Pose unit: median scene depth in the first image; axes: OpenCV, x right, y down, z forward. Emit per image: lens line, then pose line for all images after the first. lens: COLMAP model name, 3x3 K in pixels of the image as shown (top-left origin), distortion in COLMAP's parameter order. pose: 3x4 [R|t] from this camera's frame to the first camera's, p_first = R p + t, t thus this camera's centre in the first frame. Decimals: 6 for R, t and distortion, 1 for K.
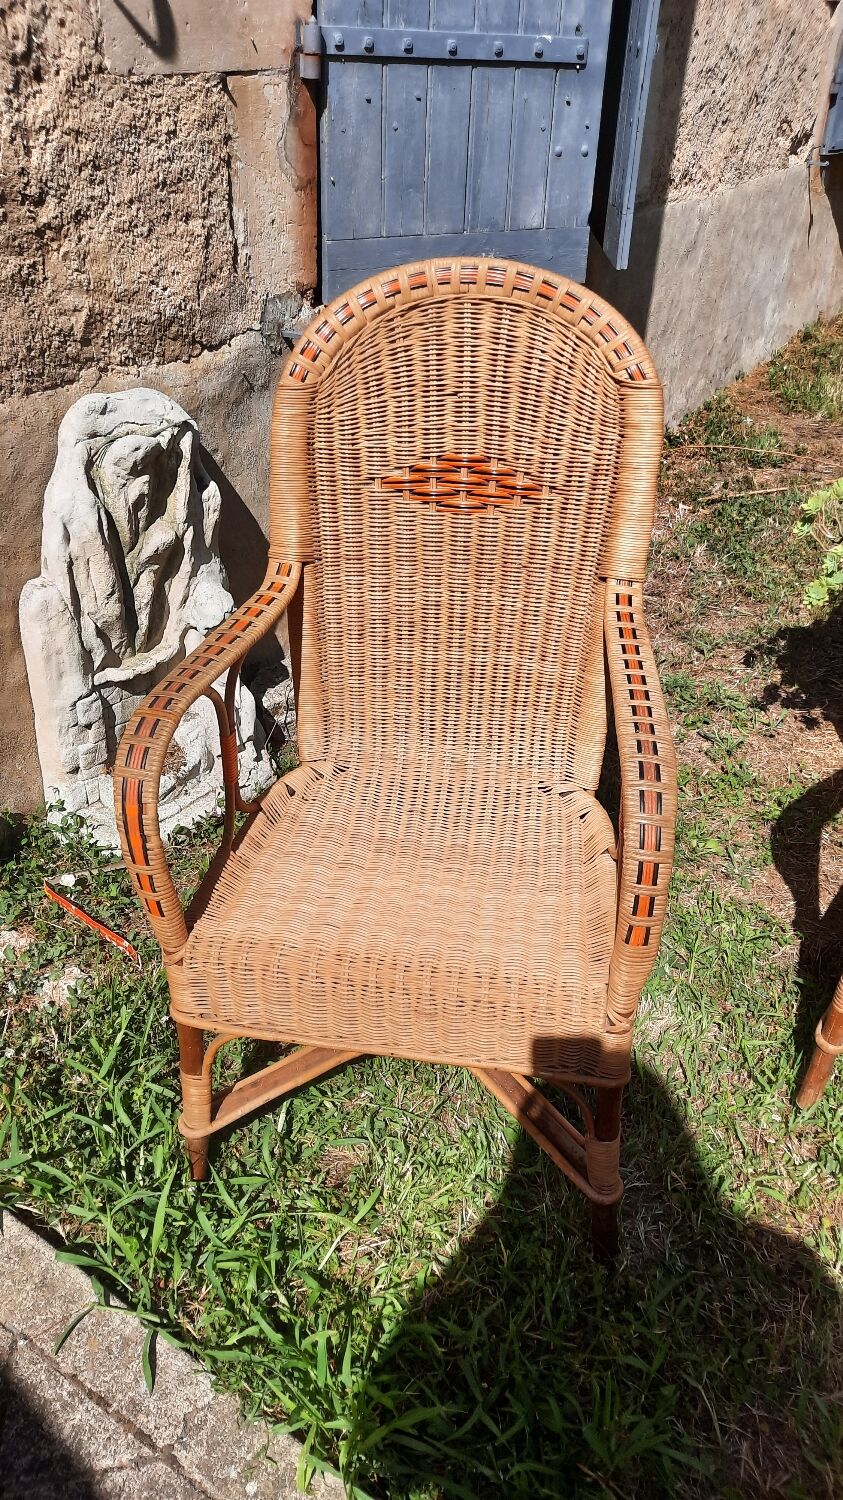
lens RADIAL K [[1092.5, 0, 411.9], [0, 1092.5, 739.1], [0, 0, 1]] dist [0.041310, -0.039220]
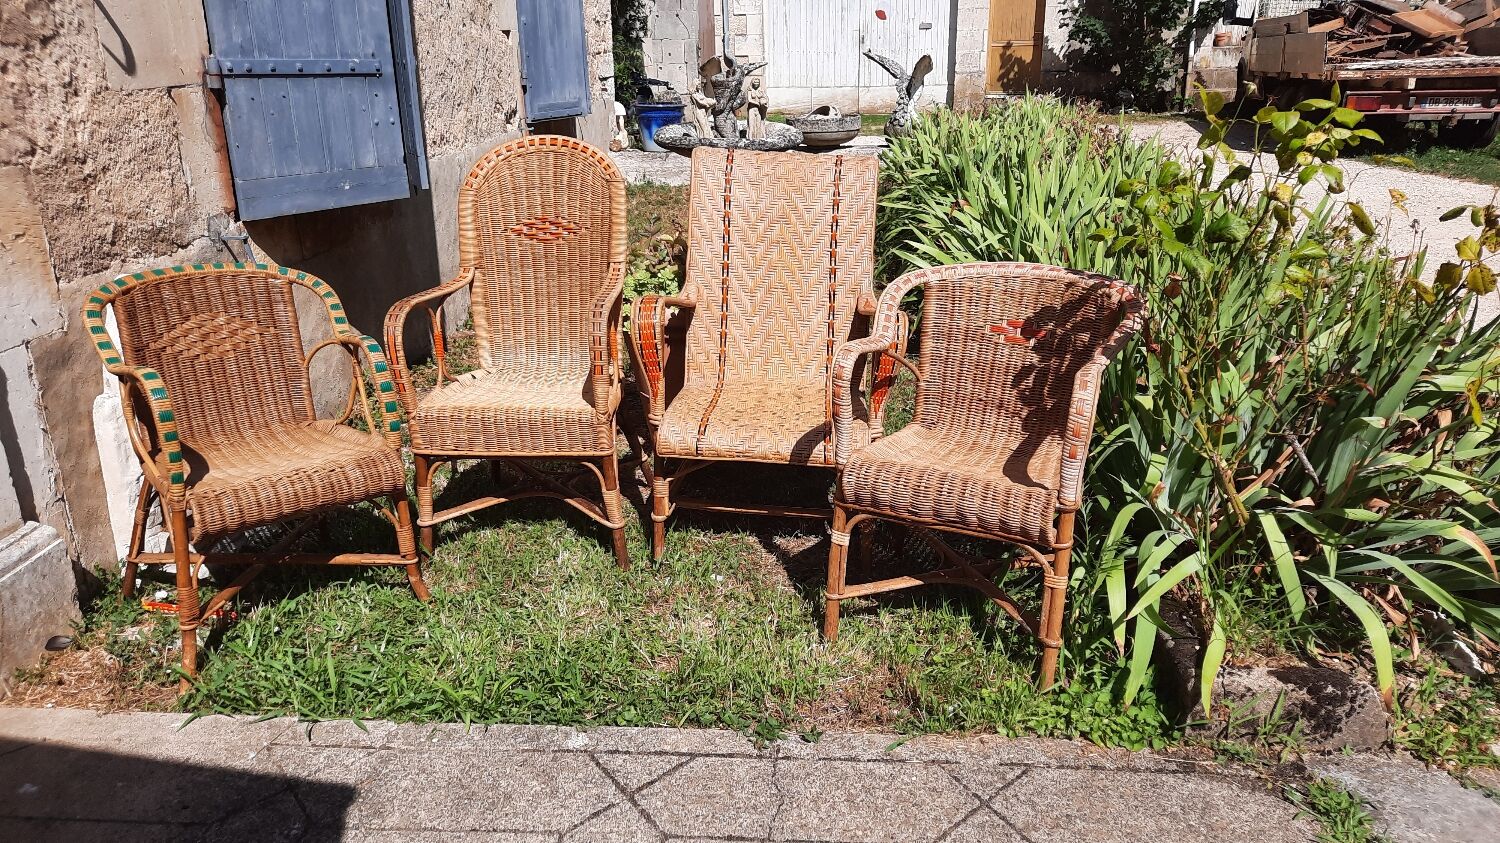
lens RADIAL K [[1082.7, 0, 773.0], [0, 1082.7, 421.5], [0, 0, 1]] dist [0.045841, -0.045224]
pose [[0.857092, -0.195303, 0.476708, -0.266308], [0.300051, 0.941447, -0.153772, 0.375805], [-0.418764, 0.274834, 0.865508, -0.634391]]
